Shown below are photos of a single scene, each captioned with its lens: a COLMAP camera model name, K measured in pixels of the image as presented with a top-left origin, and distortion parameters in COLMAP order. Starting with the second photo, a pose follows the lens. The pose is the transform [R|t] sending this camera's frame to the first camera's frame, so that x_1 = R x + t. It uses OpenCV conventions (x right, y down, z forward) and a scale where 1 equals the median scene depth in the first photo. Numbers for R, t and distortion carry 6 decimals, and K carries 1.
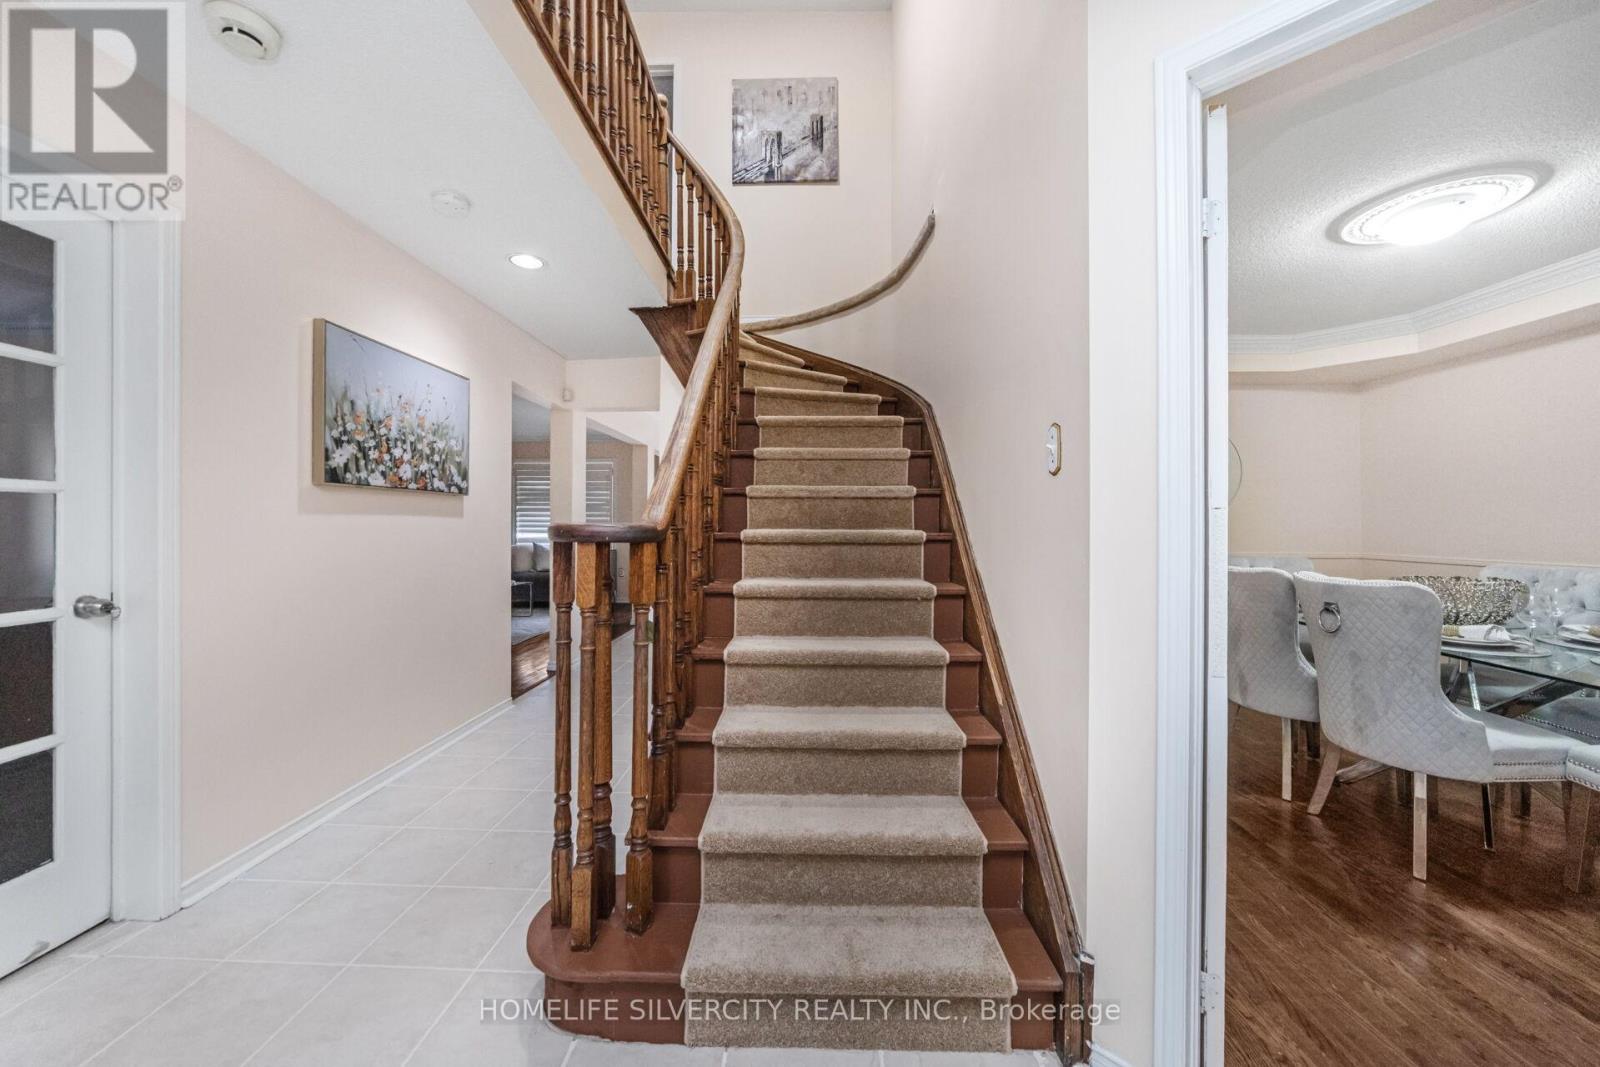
lens RADIAL K [[579.1, 0, 800.0], [0, 579.1, 533.5], [0, 0, 1]] dist [0.000138, 0.000041]
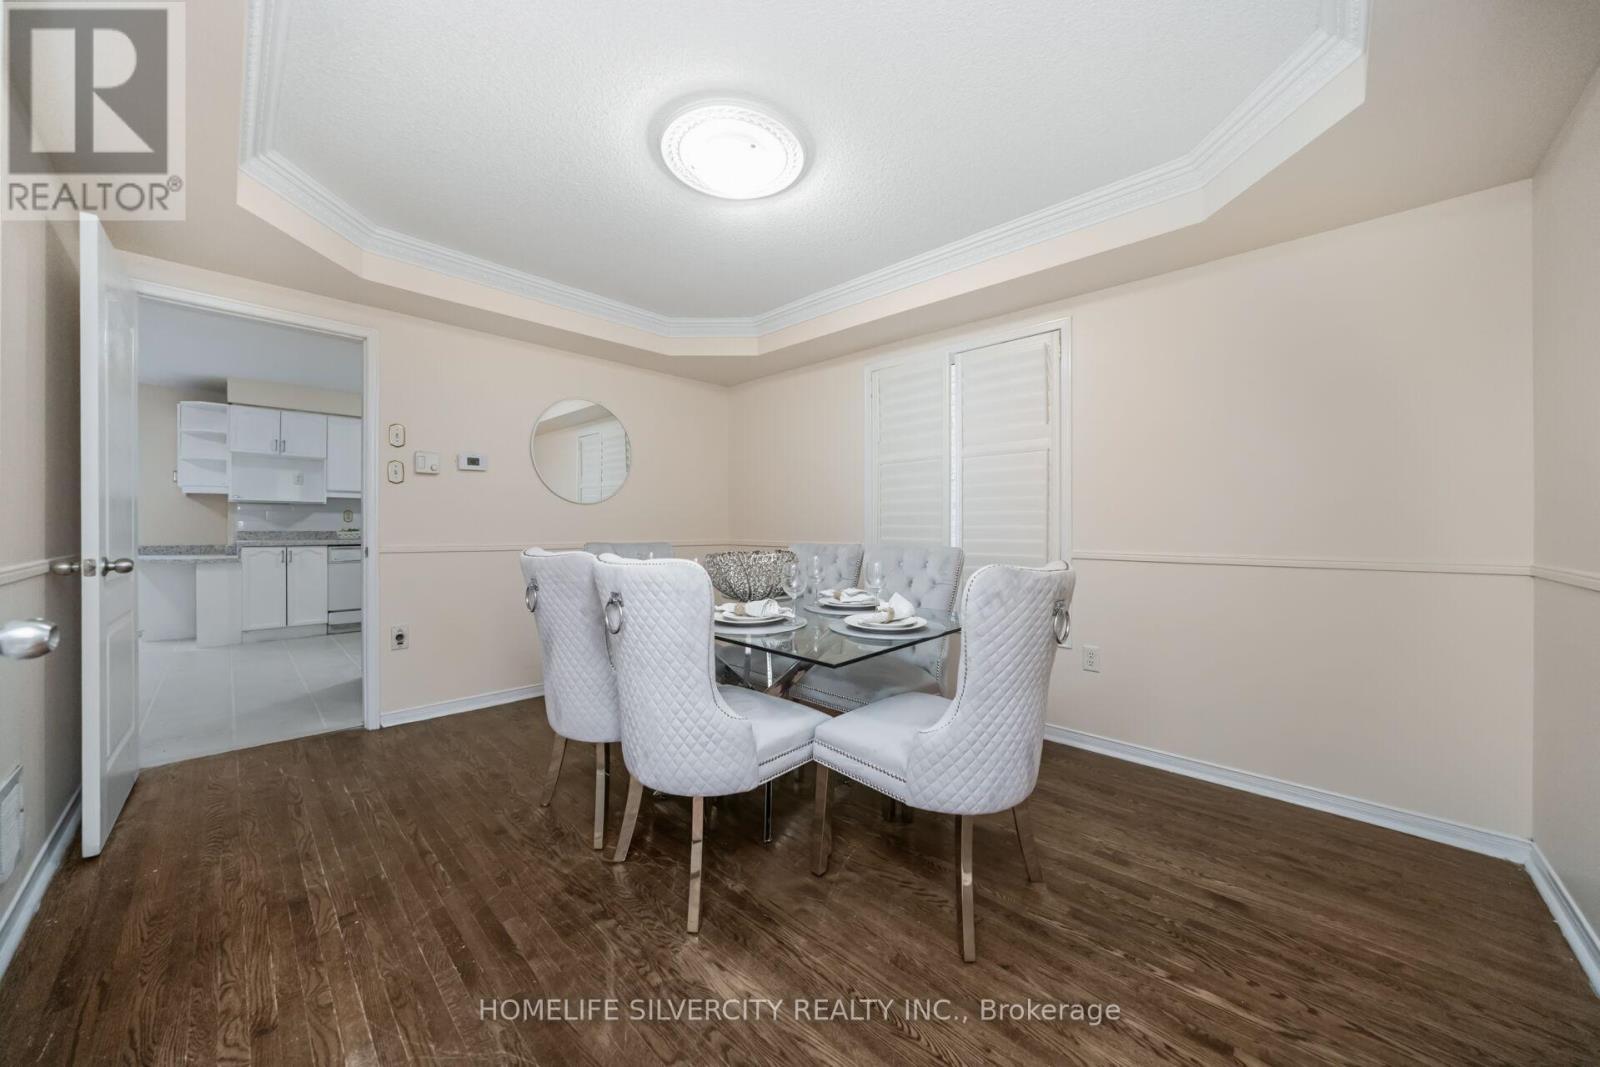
lens RADIAL K [[579.1, 0, 800.0], [0, 579.1, 533.5], [0, 0, 1]] dist [0.000138, 0.000041]
pose [[0.688274, -0.003682, 0.725441, 0.522400], [0.003454, 0.999992, 0.001799, 0.048818], [-0.725442, 0.001267, 0.688282, 0.309658]]
